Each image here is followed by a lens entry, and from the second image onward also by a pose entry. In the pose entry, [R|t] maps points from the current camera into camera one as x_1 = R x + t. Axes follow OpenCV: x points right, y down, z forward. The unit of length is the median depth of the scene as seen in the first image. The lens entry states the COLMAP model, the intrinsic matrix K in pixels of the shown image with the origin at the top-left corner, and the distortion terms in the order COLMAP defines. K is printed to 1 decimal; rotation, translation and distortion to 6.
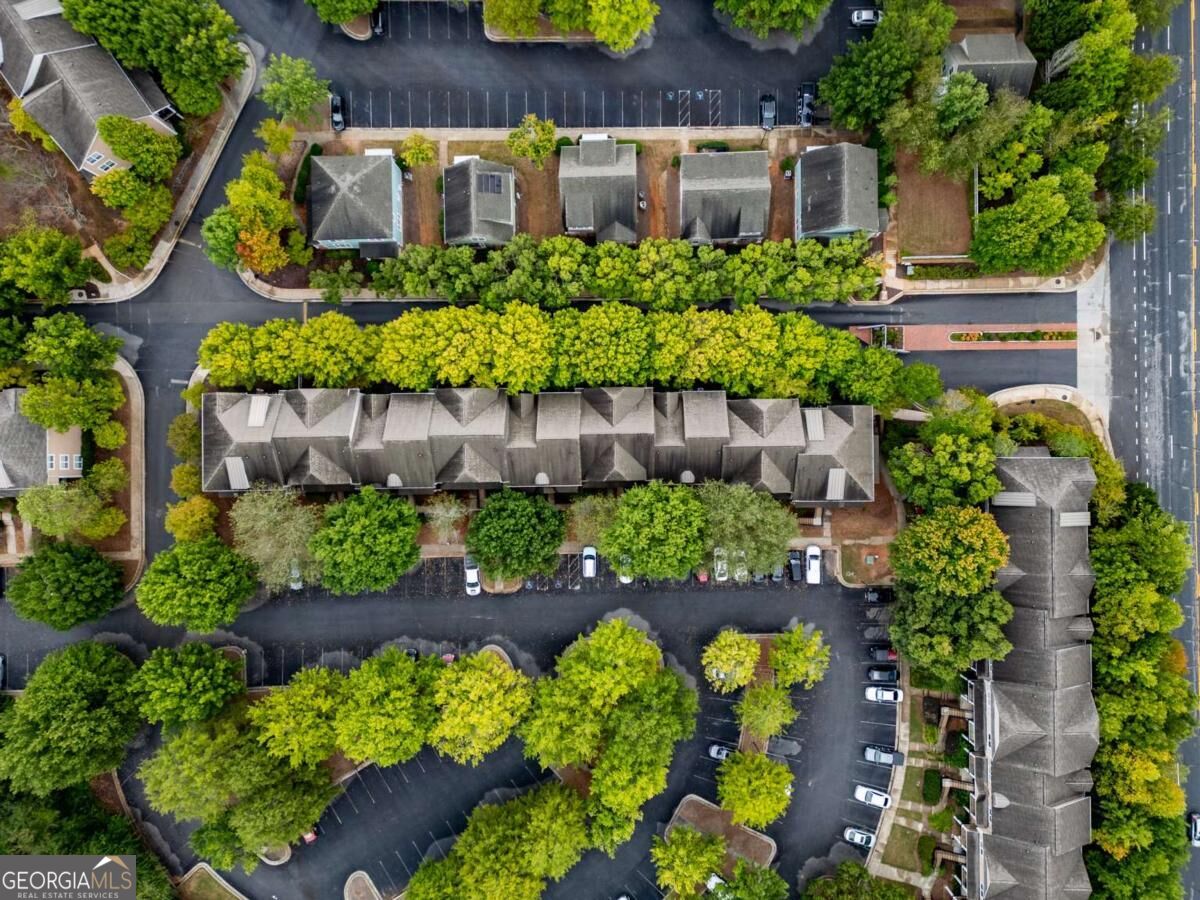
lens RADIAL K [[838.8, 0, 597.3], [0, 838.8, 451.5], [0, 0, 1]] dist [-0.000426, 0.001124]
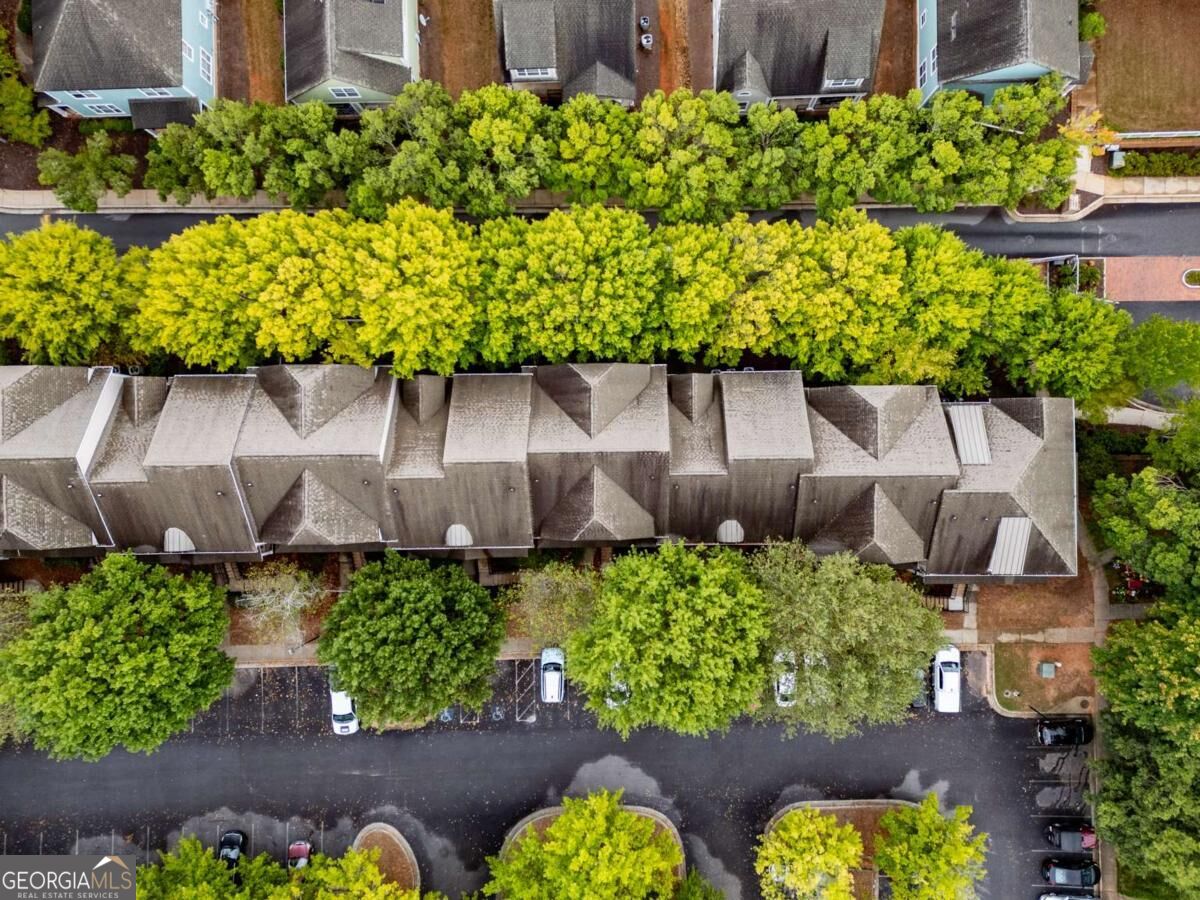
lens RADIAL K [[838.8, 0, 602.8], [0, 838.8, 447.1], [0, 0, 1]] dist [-0.000426, 0.001124]
pose [[0.999972, -0.000239, 0.007520, 0.021722], [0.000216, 0.999996, 0.002979, -0.025054], [-0.007521, -0.002977, 0.999967, 0.464763]]
